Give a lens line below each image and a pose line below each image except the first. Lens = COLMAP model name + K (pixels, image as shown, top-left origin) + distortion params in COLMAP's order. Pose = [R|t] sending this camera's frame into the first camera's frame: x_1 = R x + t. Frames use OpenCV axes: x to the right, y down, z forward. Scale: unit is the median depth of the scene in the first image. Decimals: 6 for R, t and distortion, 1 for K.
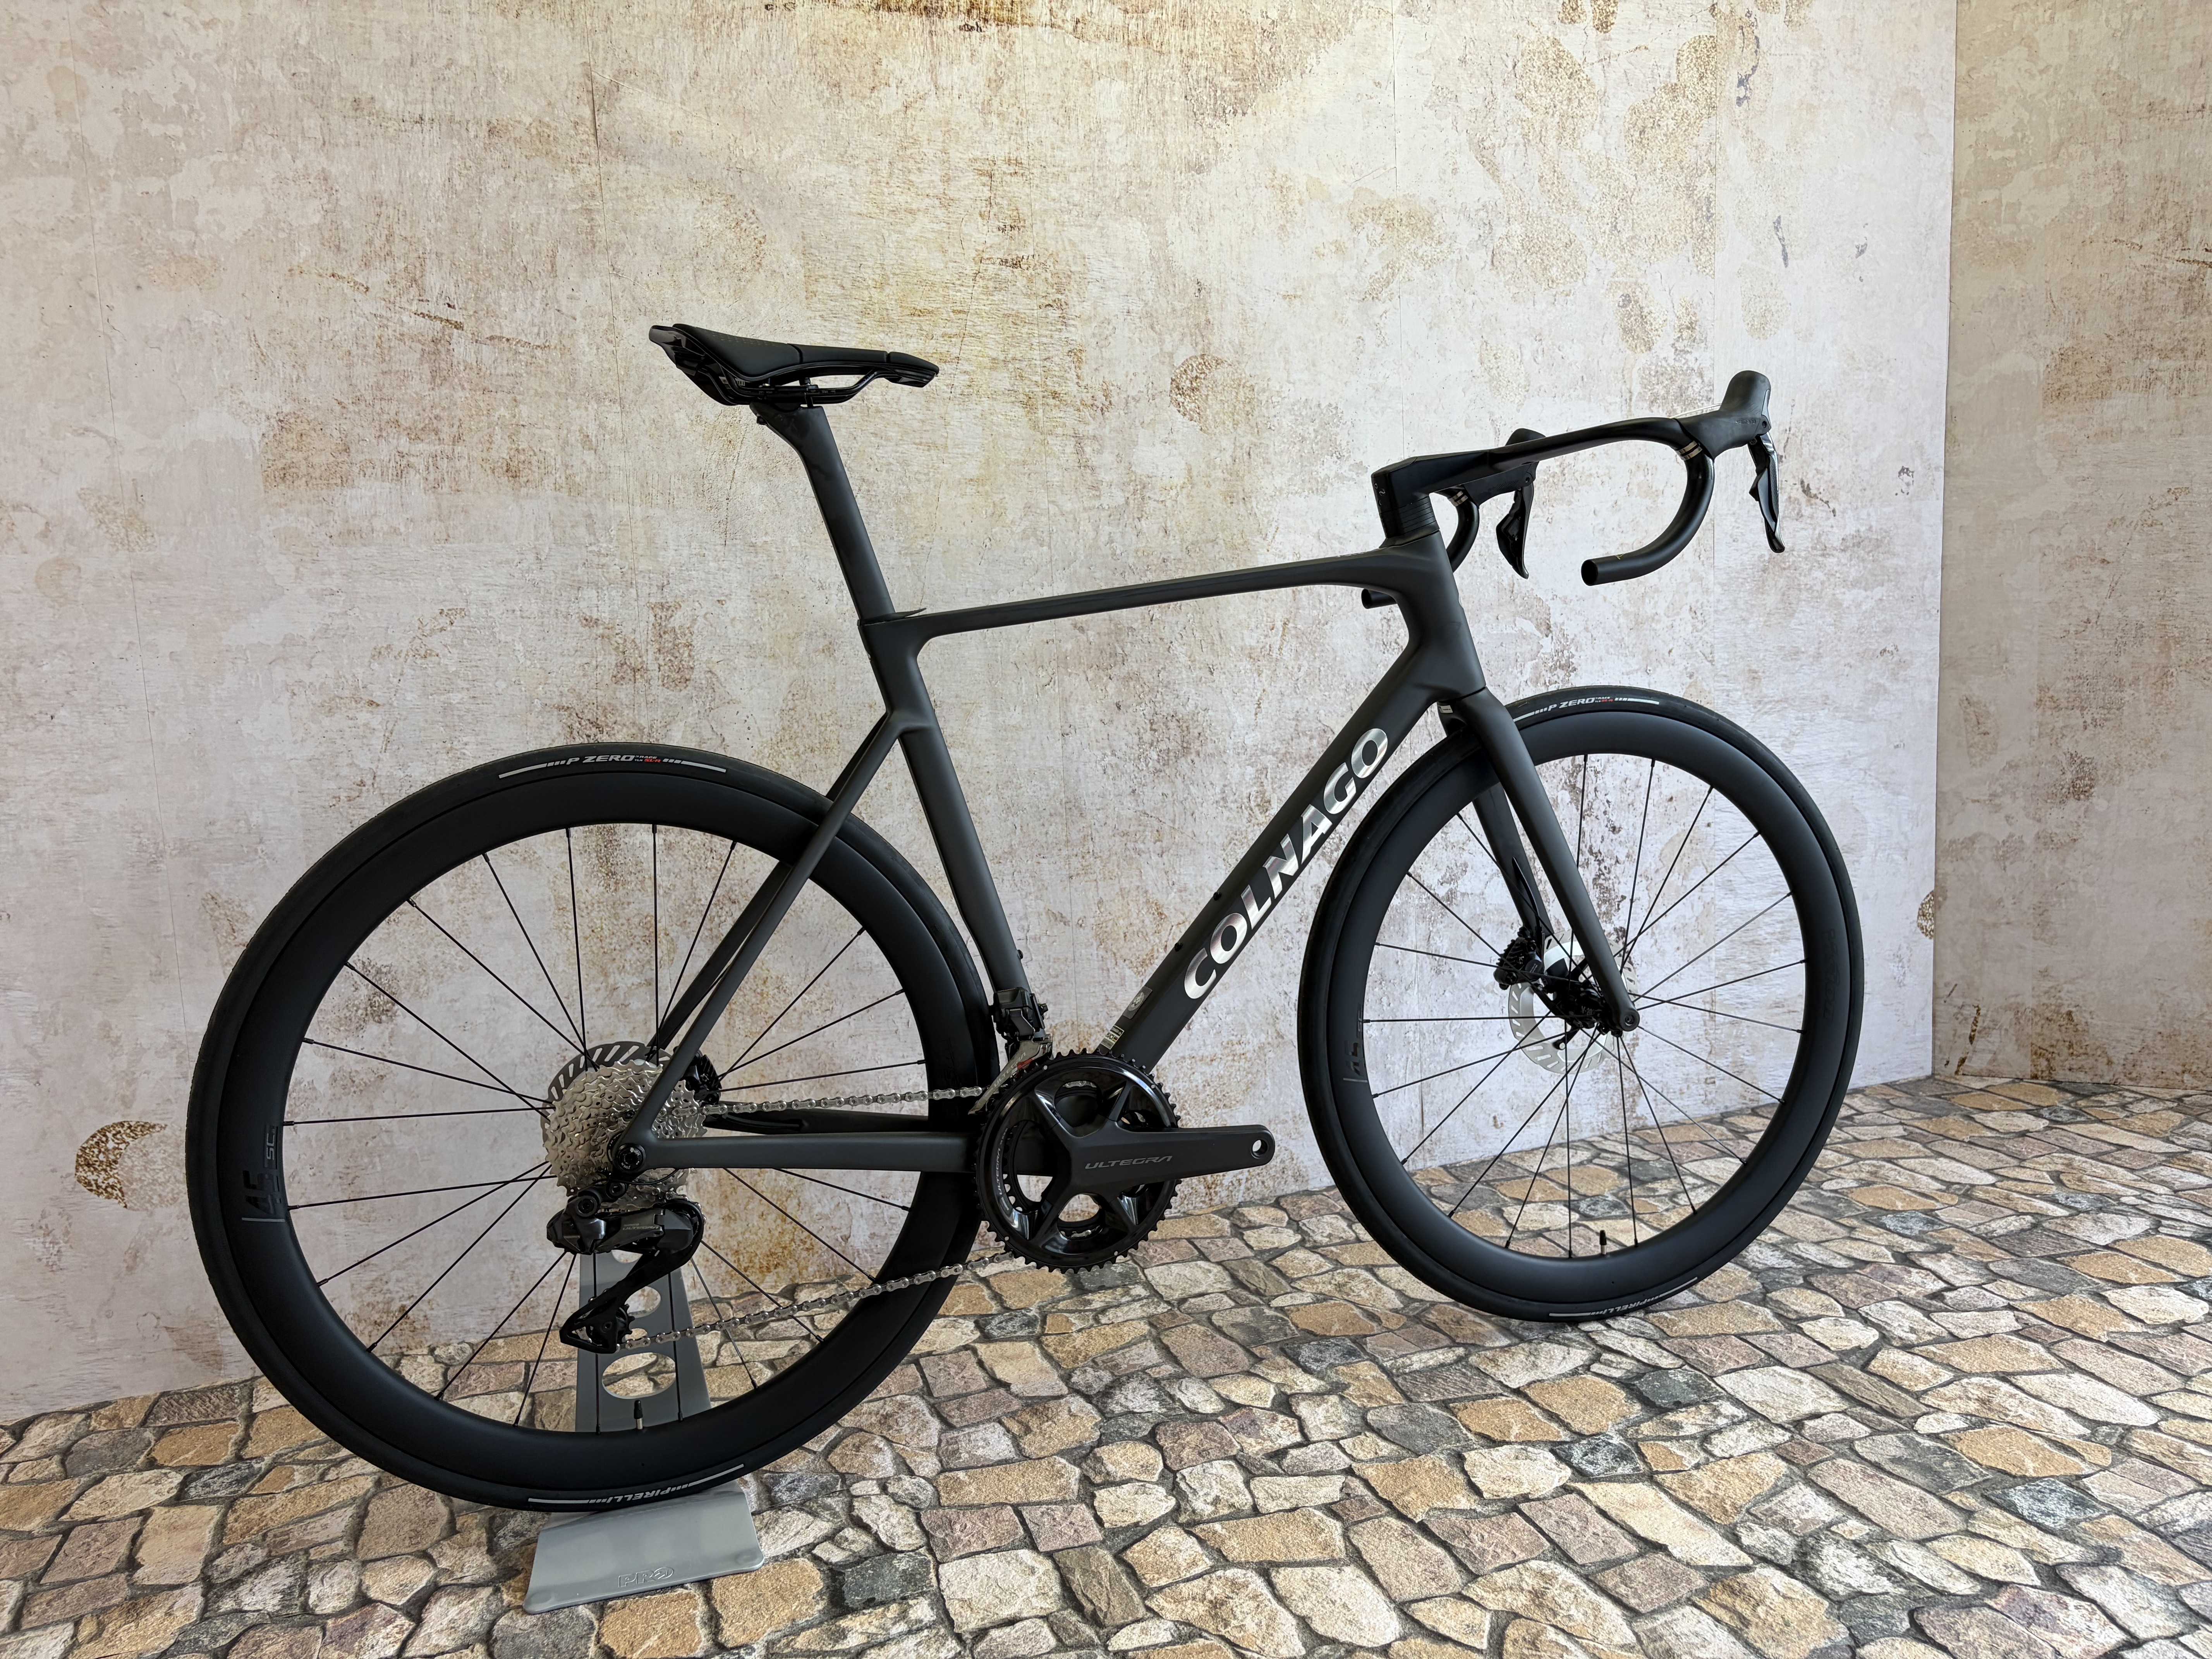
lens RADIAL K [[1706.8, 0, 1118.6], [0, 1706.8, 833.9], [0, 0, 1]] dist [0.025581, -0.023462]
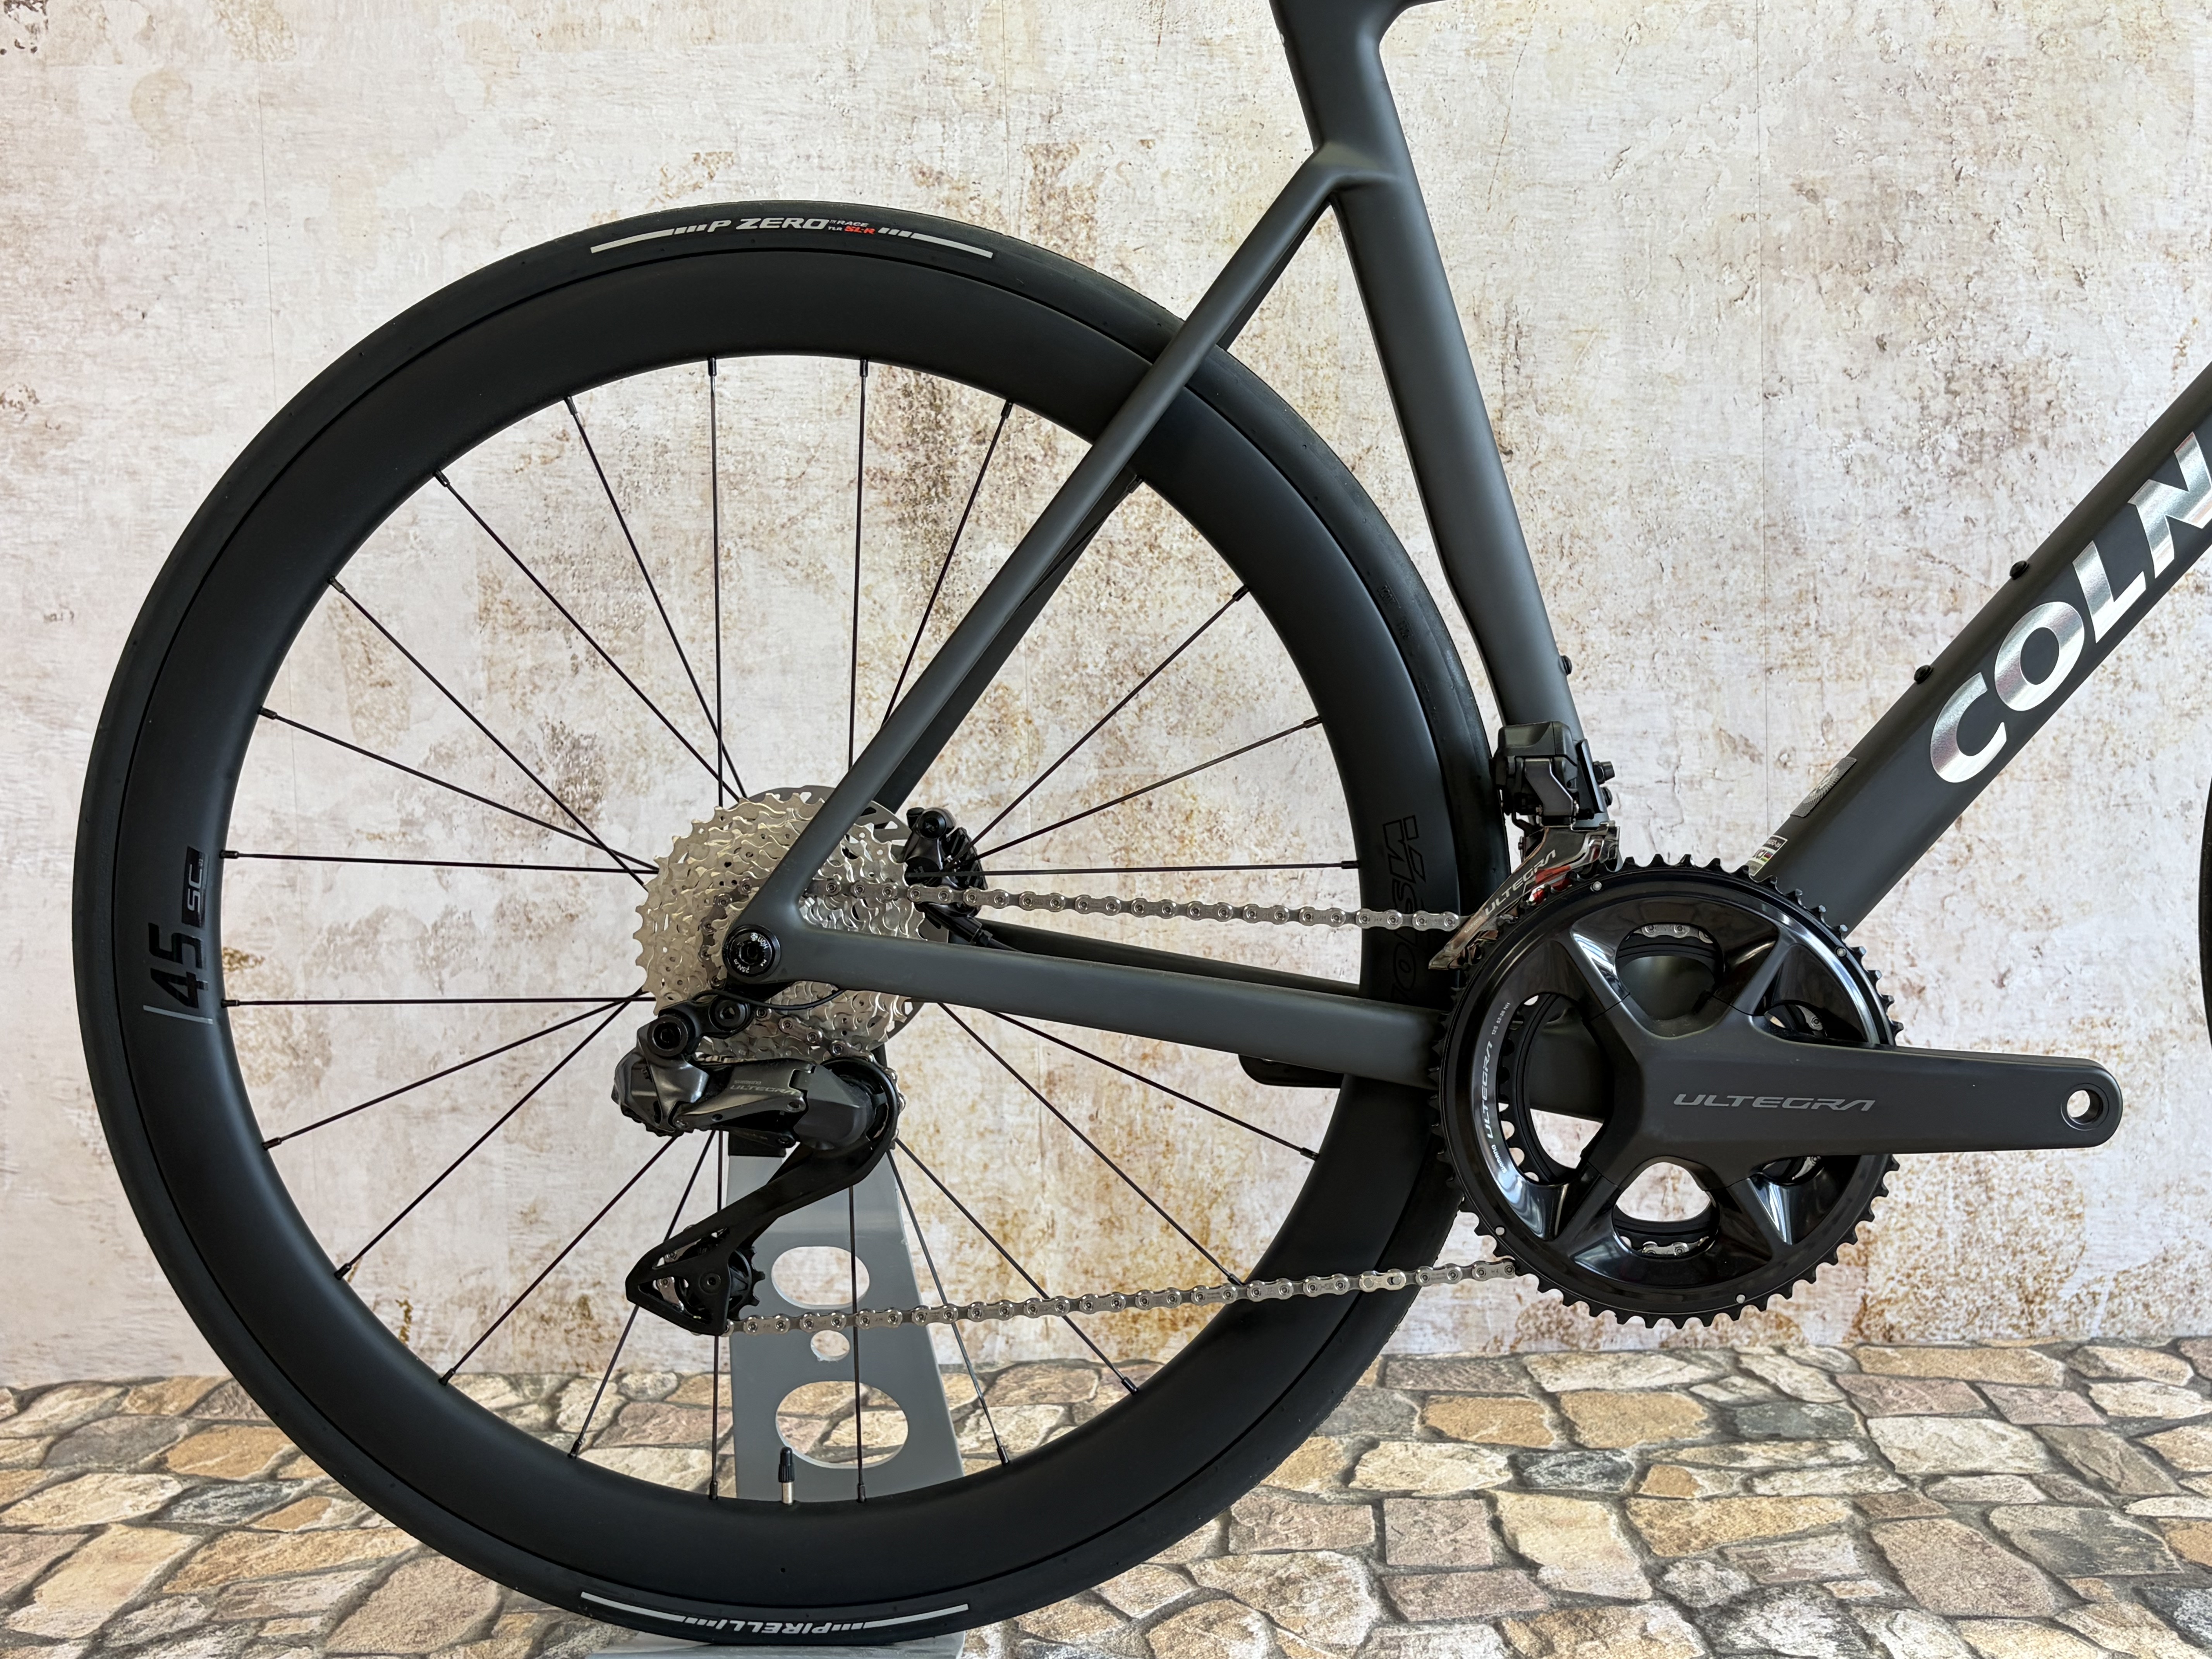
lens RADIAL K [[2376.9, 0, 1096.8], [0, 2376.9, 844.5], [0, 0, 1]] dist [0.018740, 0.000000]
pose [[0.928979, 0.046020, -0.367260, 0.056654], [-0.058592, 0.998014, -0.023149, 0.118905], [0.365465, 0.043024, 0.929830, 0.258308]]
